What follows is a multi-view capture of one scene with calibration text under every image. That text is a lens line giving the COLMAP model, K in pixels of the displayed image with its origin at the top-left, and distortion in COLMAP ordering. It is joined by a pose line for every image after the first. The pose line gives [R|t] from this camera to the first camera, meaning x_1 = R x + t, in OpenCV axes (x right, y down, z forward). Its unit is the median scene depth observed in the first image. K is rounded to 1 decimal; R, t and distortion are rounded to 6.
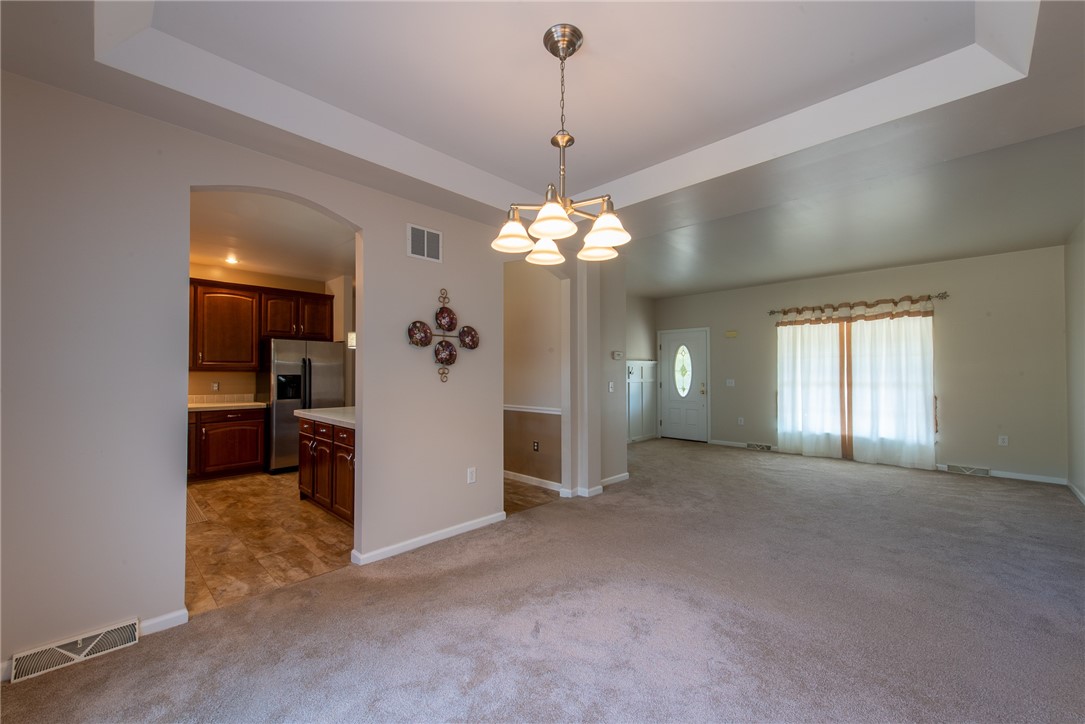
lens RADIAL K [[428.4, 0, 545.2], [0, 428.4, 365.7], [0, 0, 1]] dist [0.007482, -0.000409]
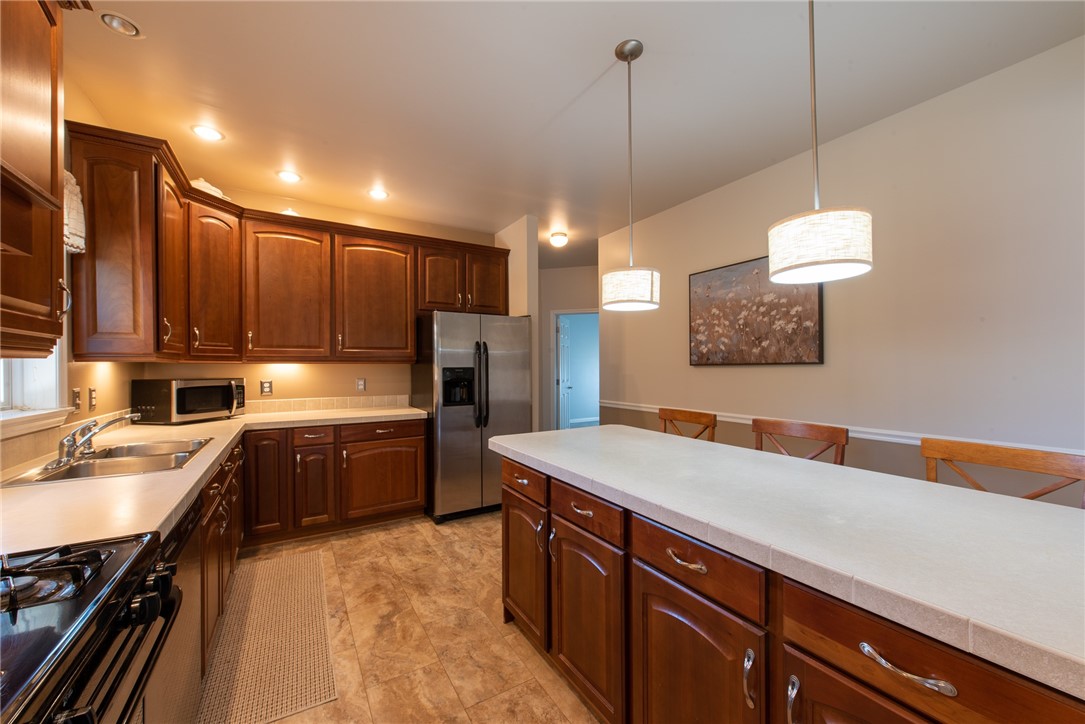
lens RADIAL K [[419.4, 0, 544.0], [0, 419.4, 365.2], [0, 0, 1]] dist [0.007416, 0.000006]
pose [[0.966516, -0.003439, -0.256582, -0.334823], [0.007811, 0.999841, 0.016023, 0.009525], [0.256486, -0.017490, 0.966390, 0.459915]]
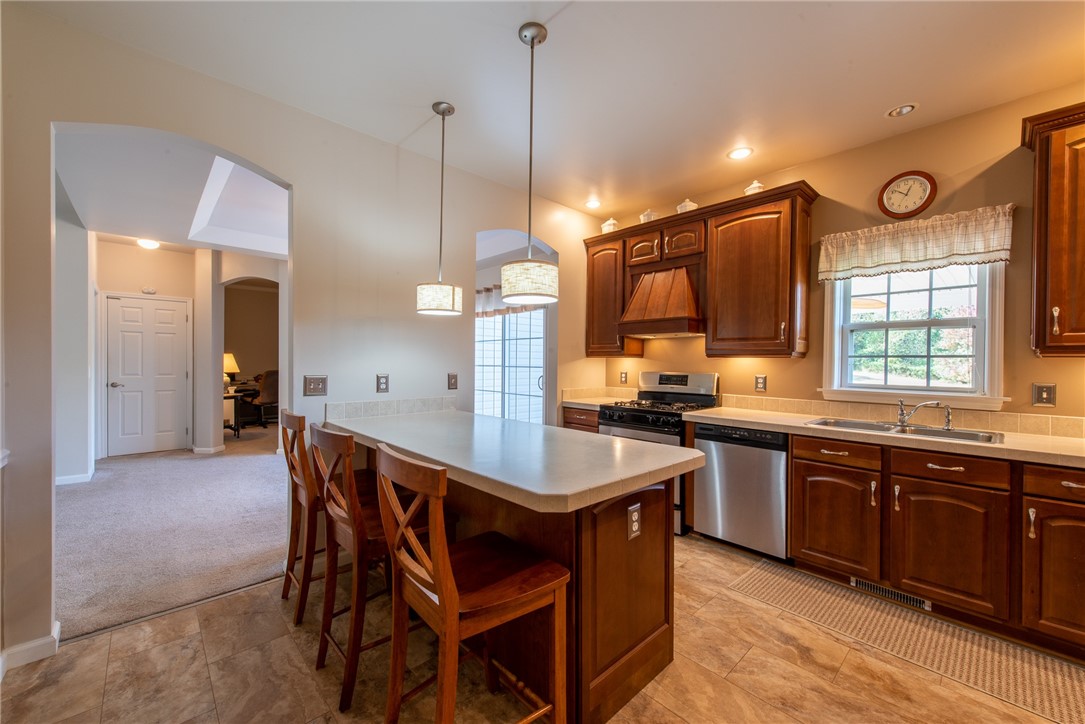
lens RADIAL K [[428.4, 0, 545.2], [0, 428.4, 365.7], [0, 0, 1]] dist [0.007482, -0.000409]
pose [[-0.998639, -0.007684, 0.051591, -0.387197], [-0.008135, 0.999930, -0.008551, 0.024488], [-0.051522, -0.008959, -0.998632, 1.192087]]
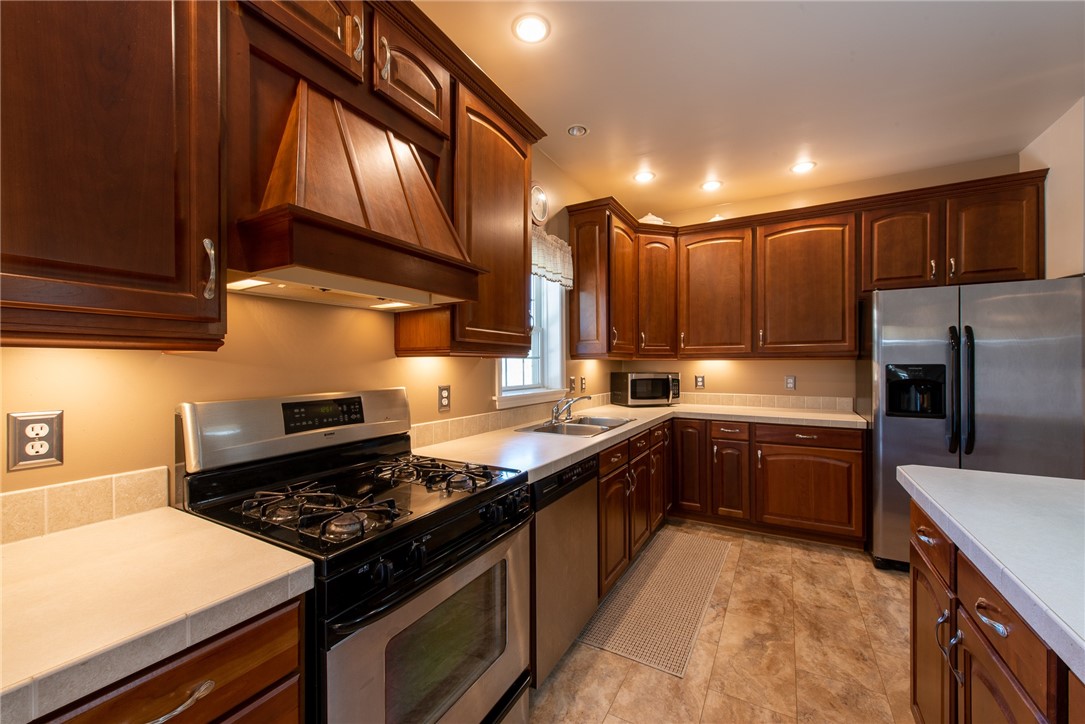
lens RADIAL K [[428.4, 0, 545.2], [0, 428.4, 365.7], [0, 0, 1]] dist [0.007482, -0.000409]
pose [[0.254944, 0.004995, -0.966943, -0.267673], [0.019818, 0.999750, 0.010390, 0.010414], [0.966753, -0.021812, 0.254781, 0.533679]]
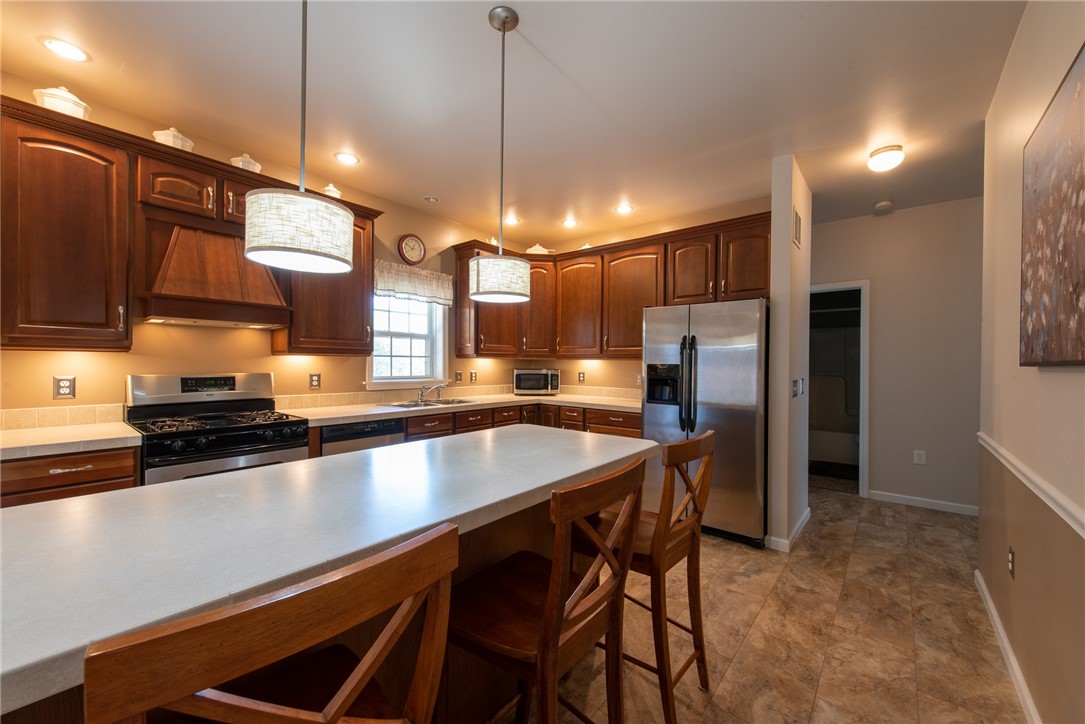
lens RADIAL K [[422.2, 0, 544.9], [0, 422.2, 367.7], [0, 0, 1]] dist [0.010460, -0.000081]
pose [[0.081612, 0.014201, -0.996563, -0.012178], [0.010104, 0.999835, 0.015075, 0.016694], [0.996613, -0.011299, 0.081455, 0.835482]]
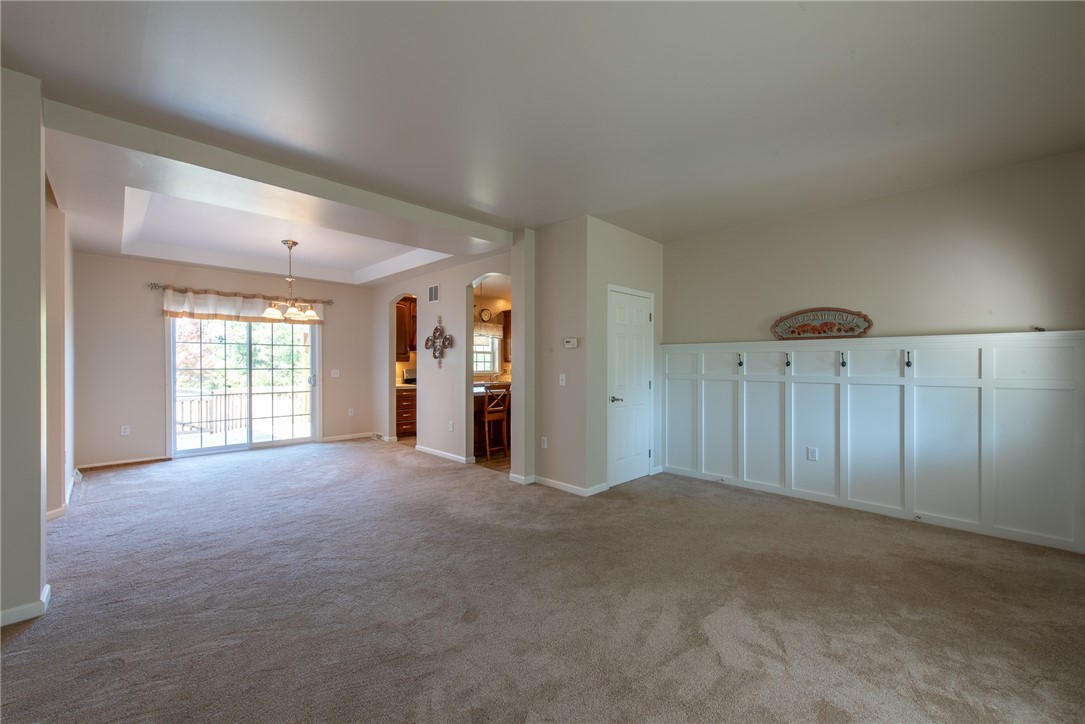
lens RADIAL K [[428.4, 0, 545.2], [0, 428.4, 365.7], [0, 0, 1]] dist [0.007482, -0.000409]
pose [[-0.012407, 0.005694, -0.999907, 0.971774], [0.015880, 0.999859, 0.005496, 0.015427], [0.999797, -0.015810, -0.012495, 0.926775]]
